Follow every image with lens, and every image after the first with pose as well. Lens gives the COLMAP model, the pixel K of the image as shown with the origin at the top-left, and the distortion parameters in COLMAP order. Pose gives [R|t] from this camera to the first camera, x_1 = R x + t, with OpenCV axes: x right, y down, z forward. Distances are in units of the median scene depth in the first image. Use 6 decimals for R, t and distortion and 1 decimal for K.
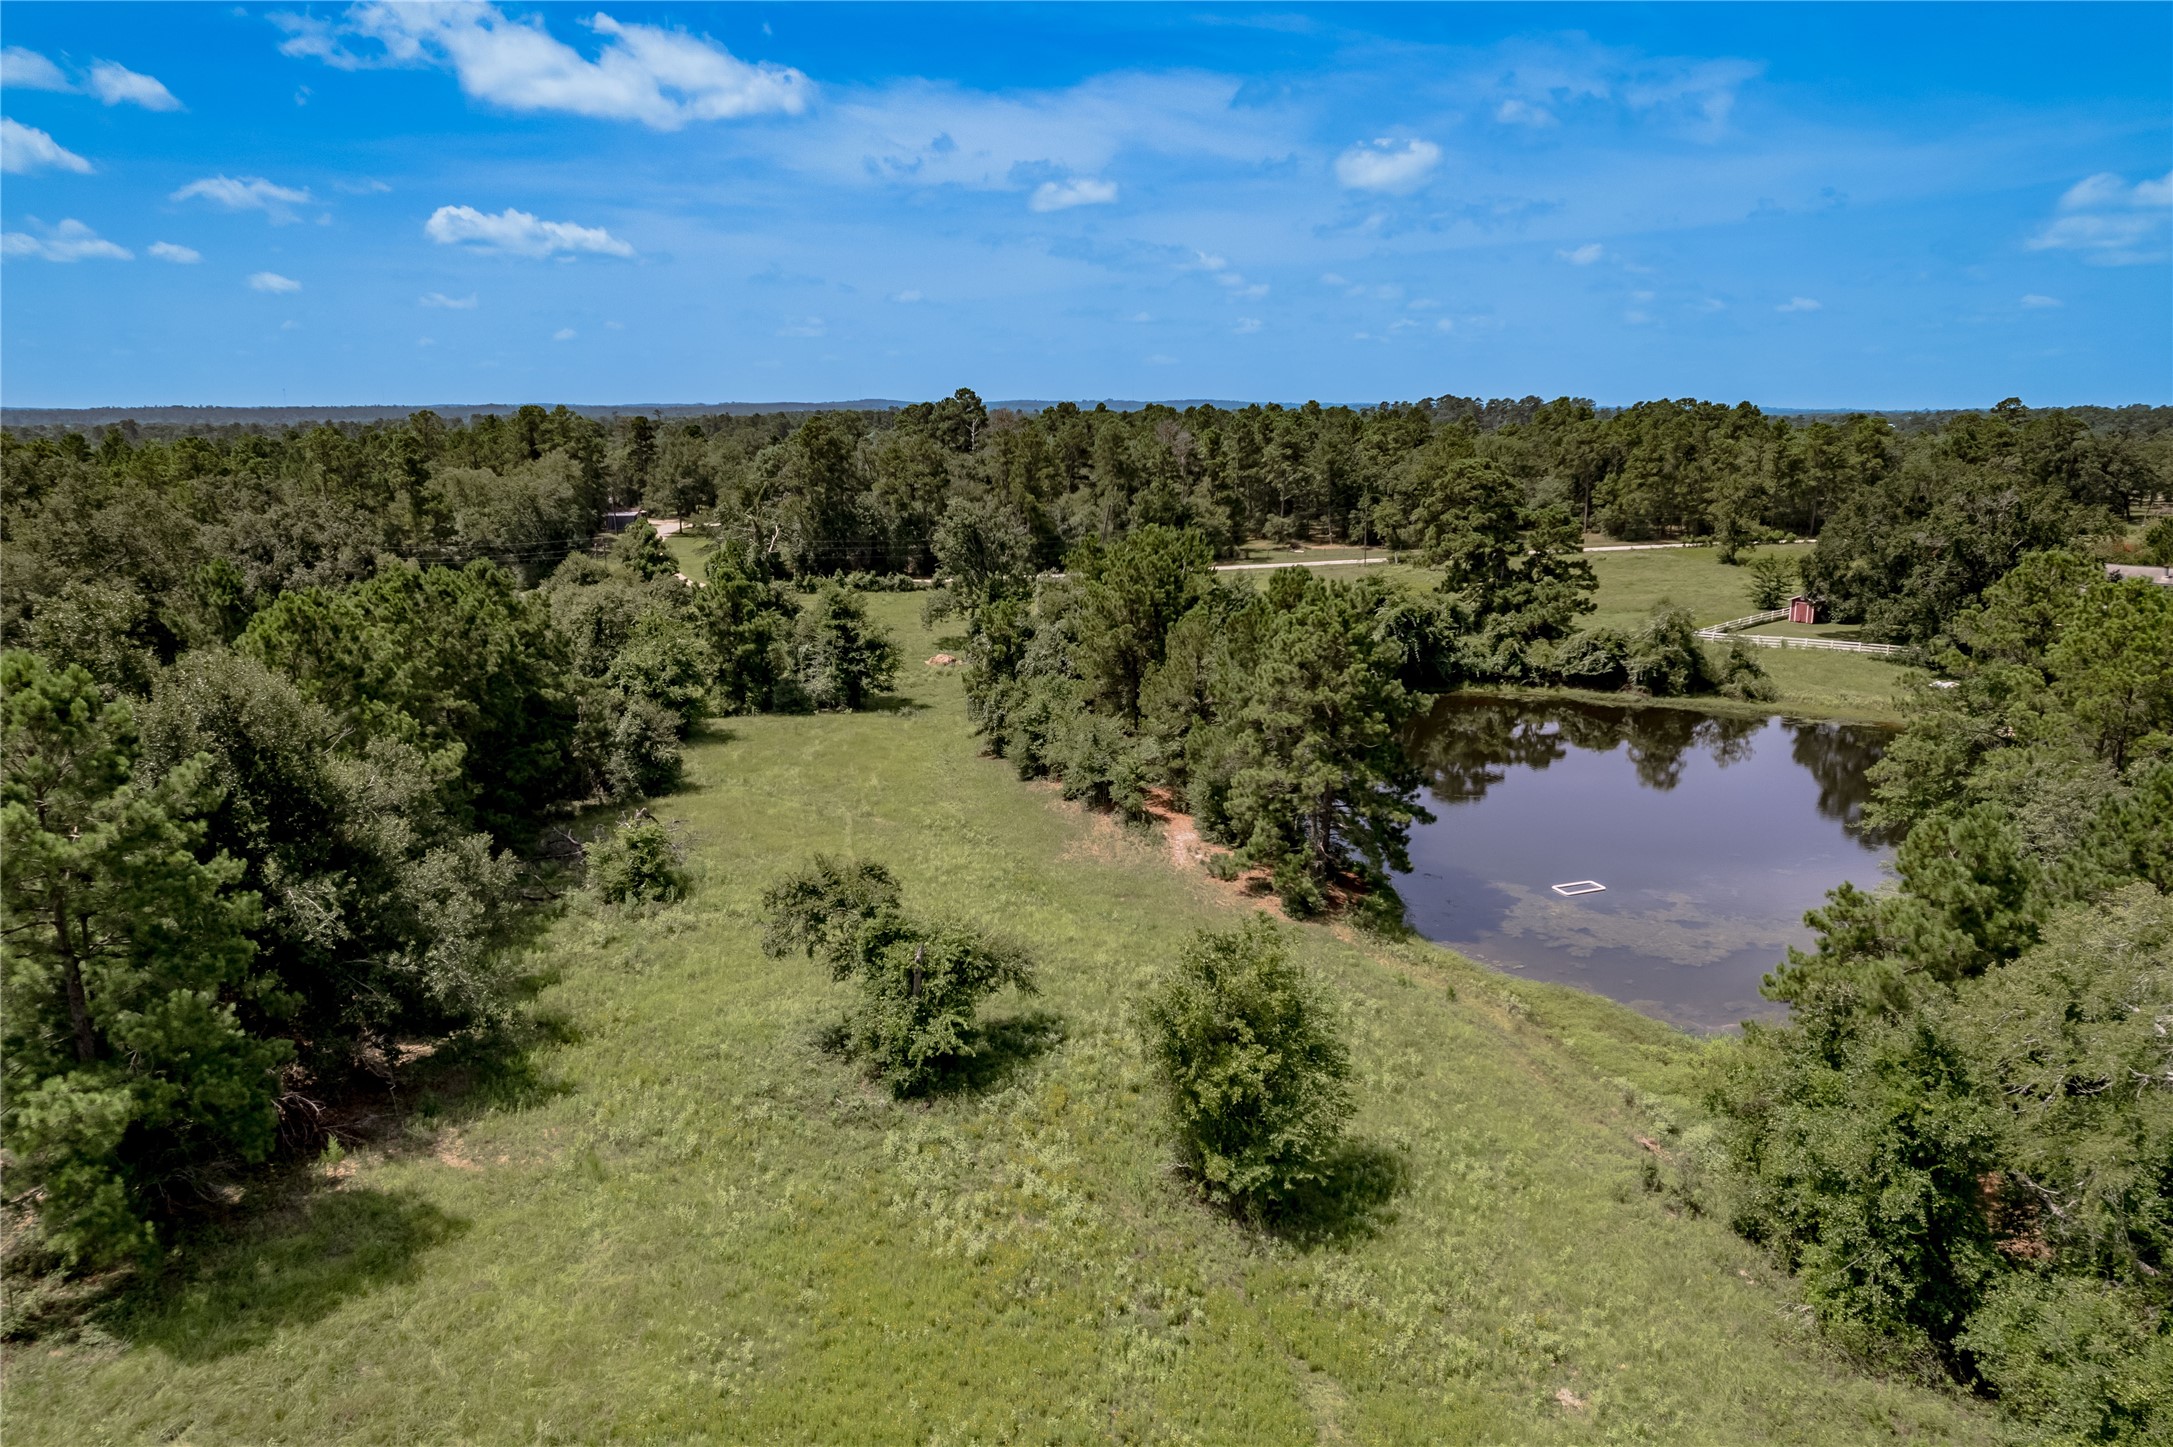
lens RADIAL K [[1432.4, 0, 1104.9], [0, 1432.4, 724.1], [0, 0, 1]] dist [-0.031456, 0.002683]
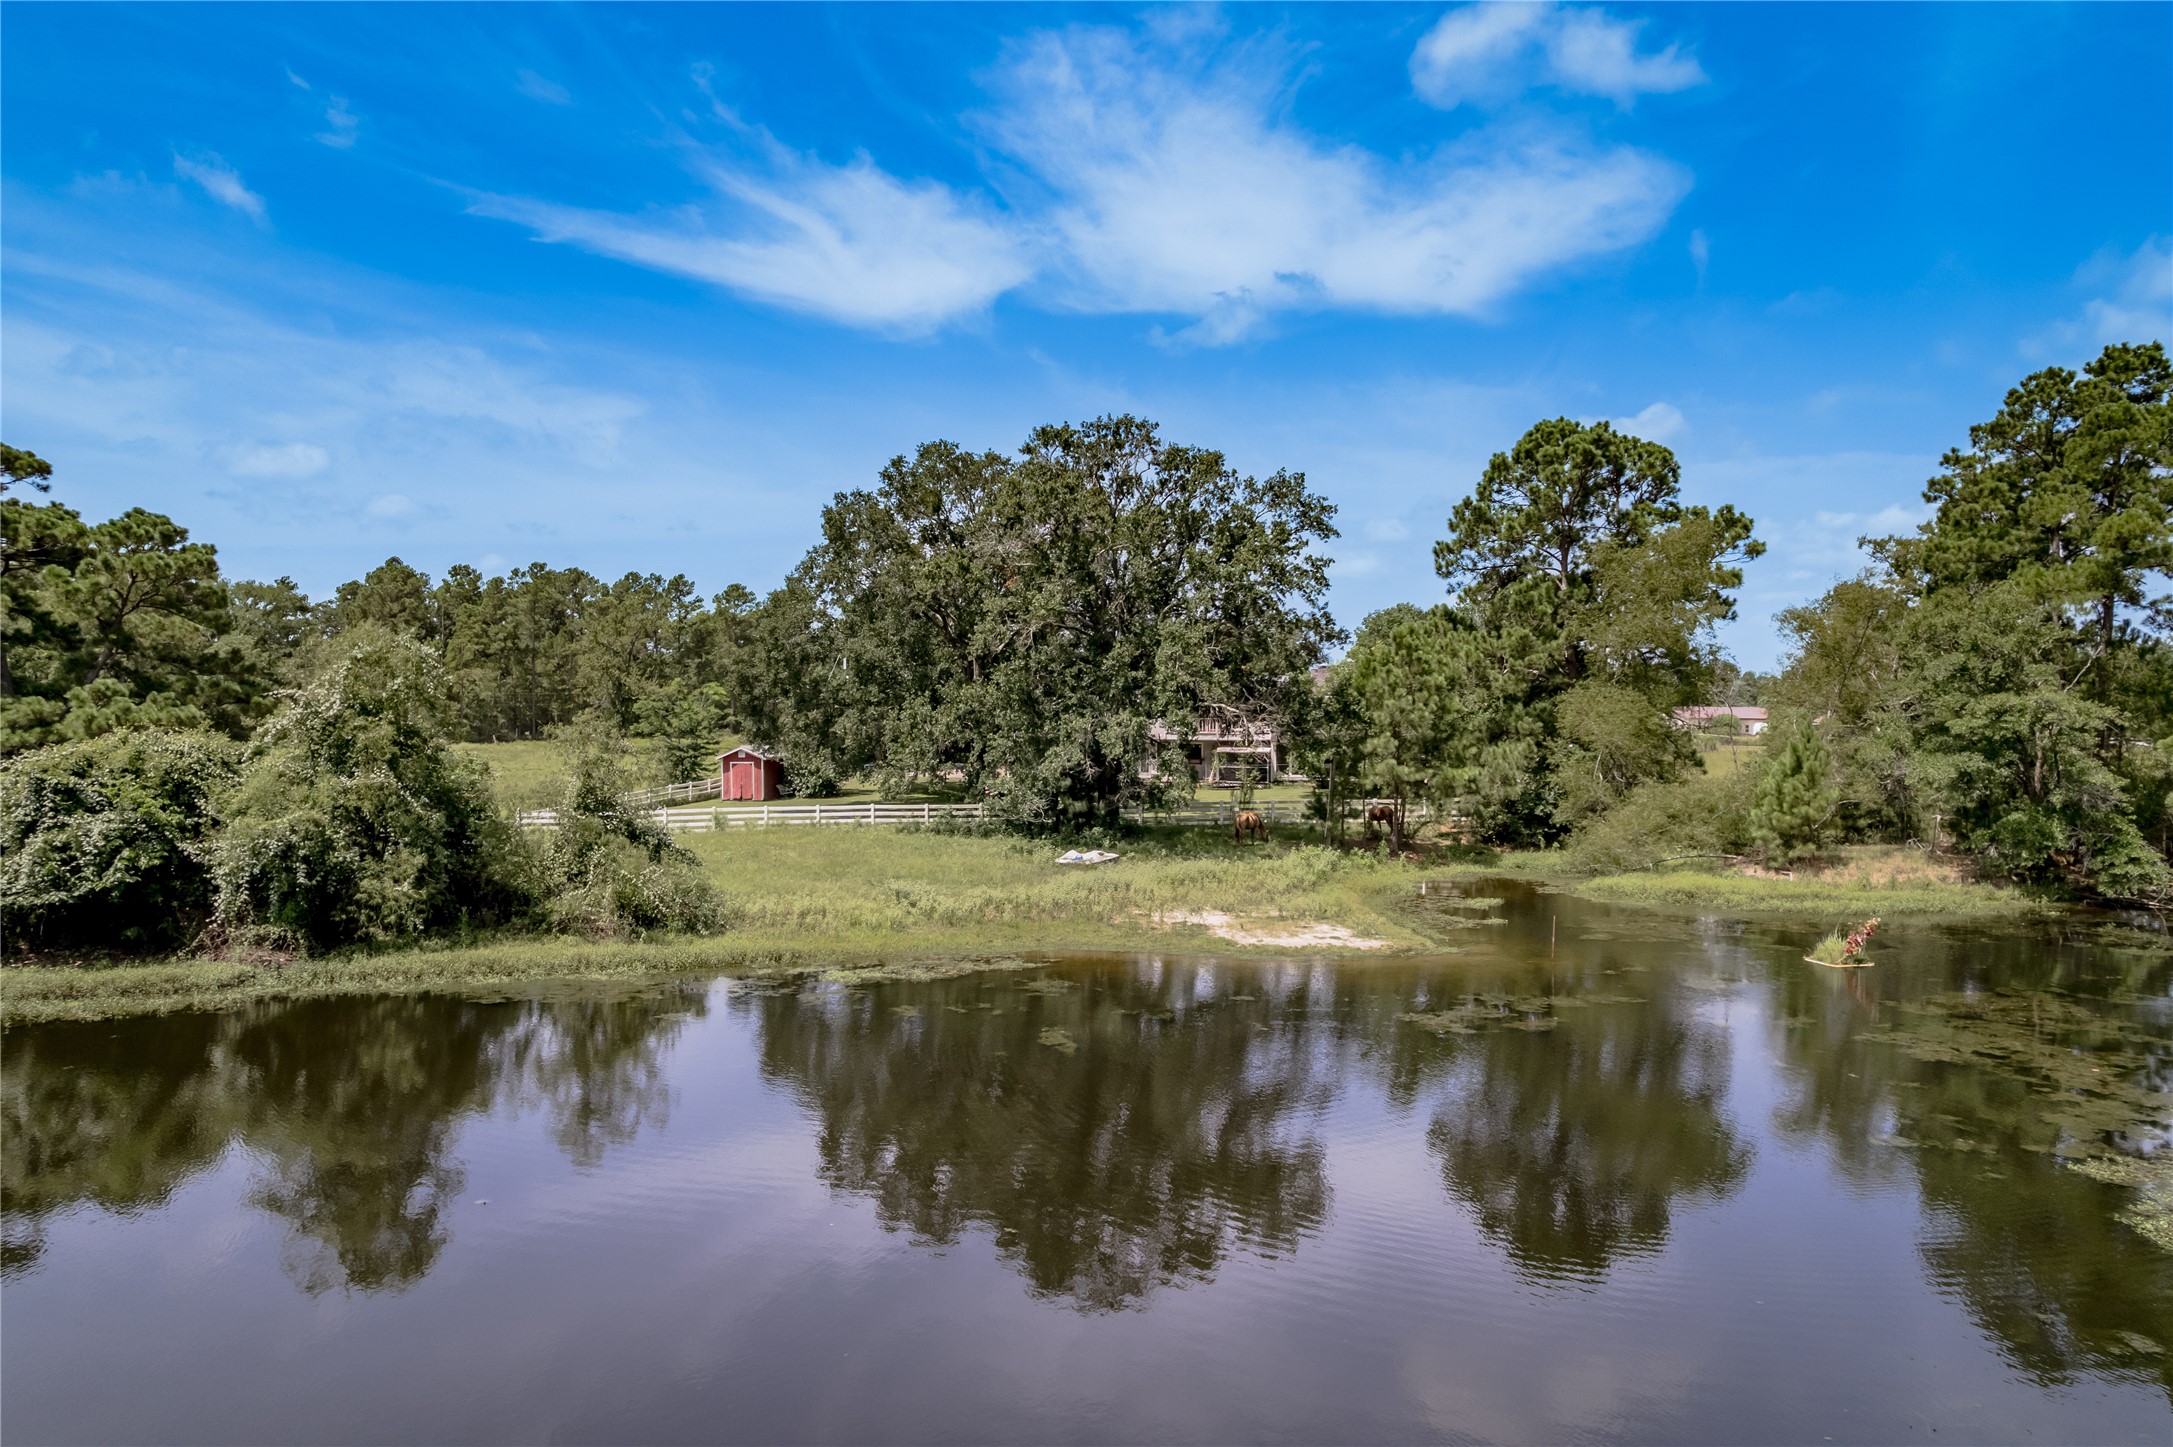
lens RADIAL K [[1432.4, 0, 1088.1], [0, 1432.4, 726.6], [0, 0, 1]] dist [-0.031456, 0.002683]
pose [[0.757260, -0.006464, 0.653082, 0.312659], [0.138535, 0.978787, -0.150946, -0.001106], [-0.638252, 0.204780, 0.742091, 0.675034]]
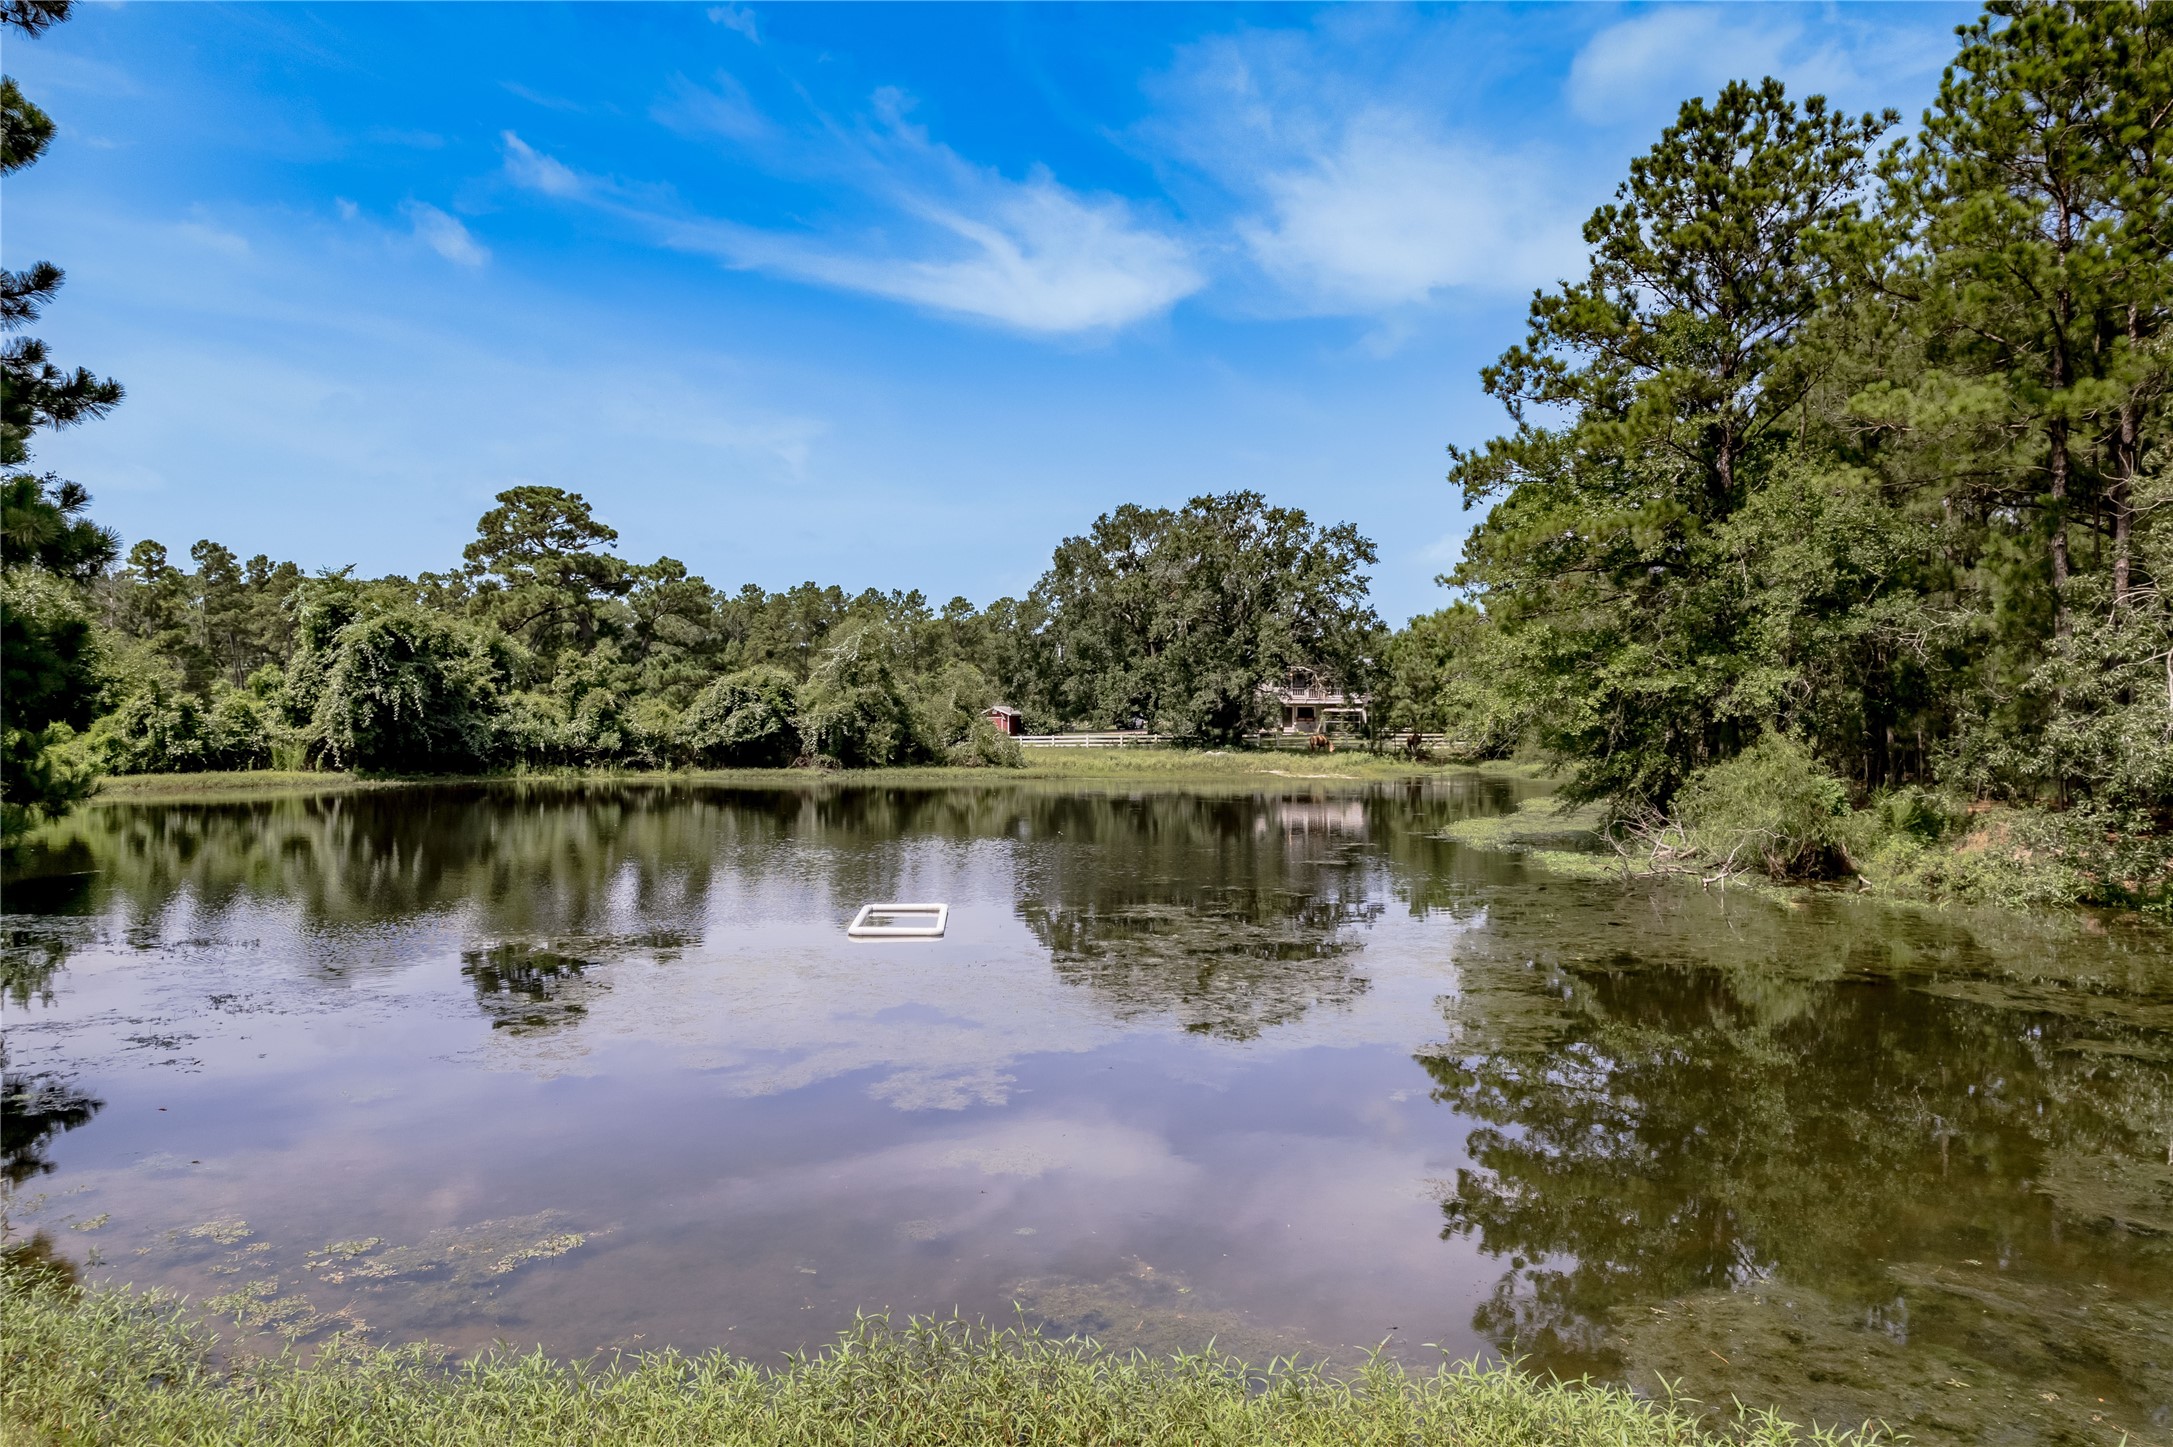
lens RADIAL K [[1432.4, 0, 1079.1], [0, 1432.4, 723.5], [0, 0, 1]] dist [-0.031456, 0.002683]
pose [[0.836146, -0.001654, 0.548504, 0.132955], [0.117414, 0.977356, -0.176040, 0.077079], [-0.535793, 0.211597, 0.817406, 0.439487]]
